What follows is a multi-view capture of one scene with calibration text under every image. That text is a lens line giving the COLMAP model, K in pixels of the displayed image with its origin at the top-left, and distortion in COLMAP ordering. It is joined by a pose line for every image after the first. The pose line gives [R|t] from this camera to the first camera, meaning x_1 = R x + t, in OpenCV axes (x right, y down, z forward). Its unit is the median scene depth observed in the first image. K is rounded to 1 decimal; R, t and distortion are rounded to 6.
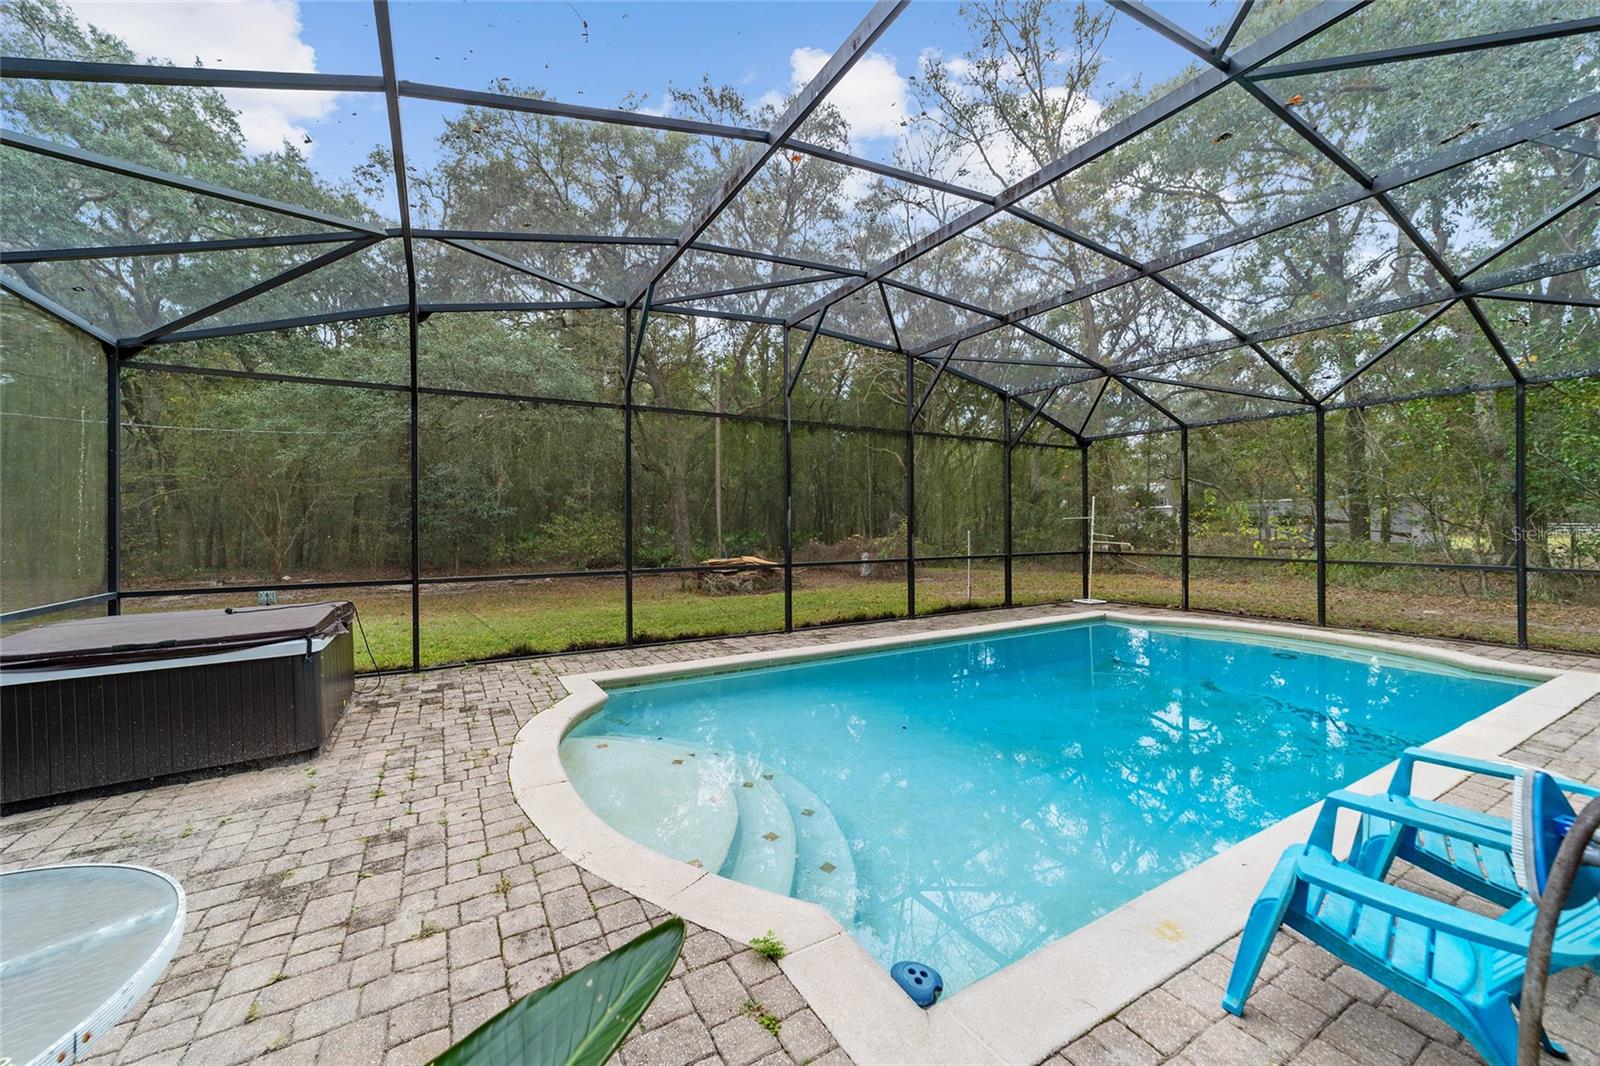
lens RADIAL K [[616.1, 0, 788.2], [0, 616.1, 528.5], [0, 0, 1]] dist [-0.007896, 0.002582]
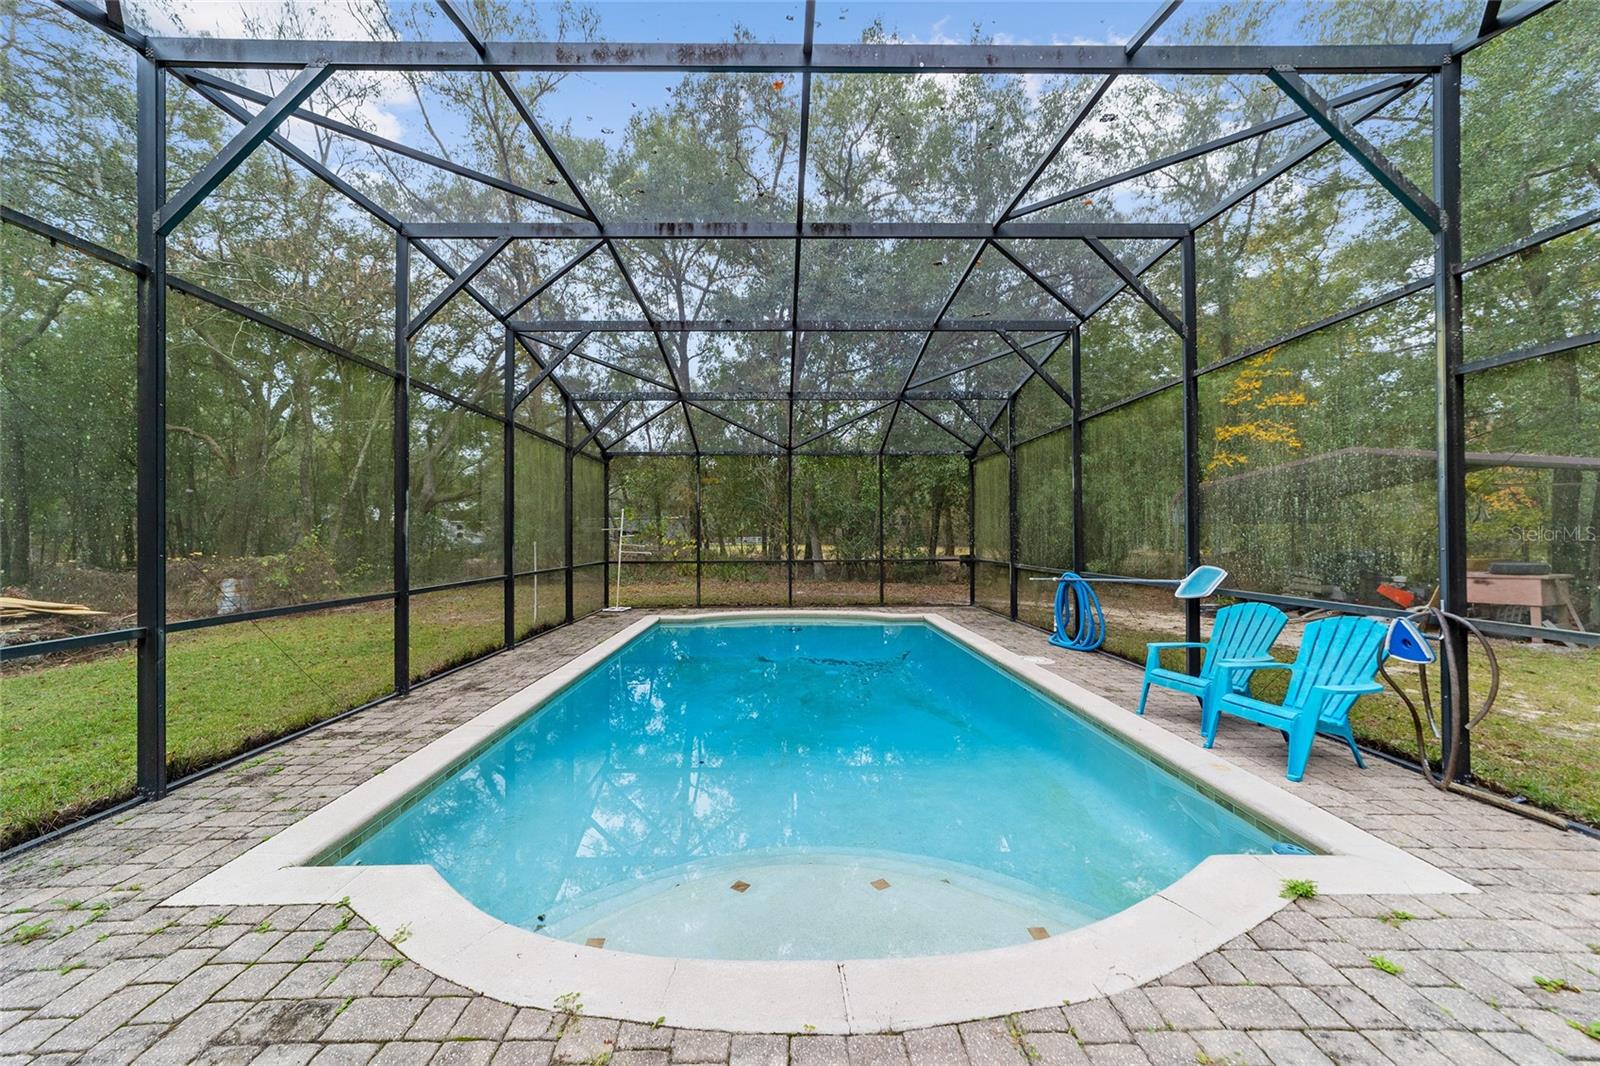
lens RADIAL K [[616.1, 0, 786.0], [0, 616.1, 533.2], [0, 0, 1]] dist [-0.007896, 0.002582]
pose [[0.486107, 0.005557, 0.873881, -0.538767], [0.011764, 0.999848, -0.012902, 0.011121], [-0.873820, 0.016552, 0.485968, 0.461595]]
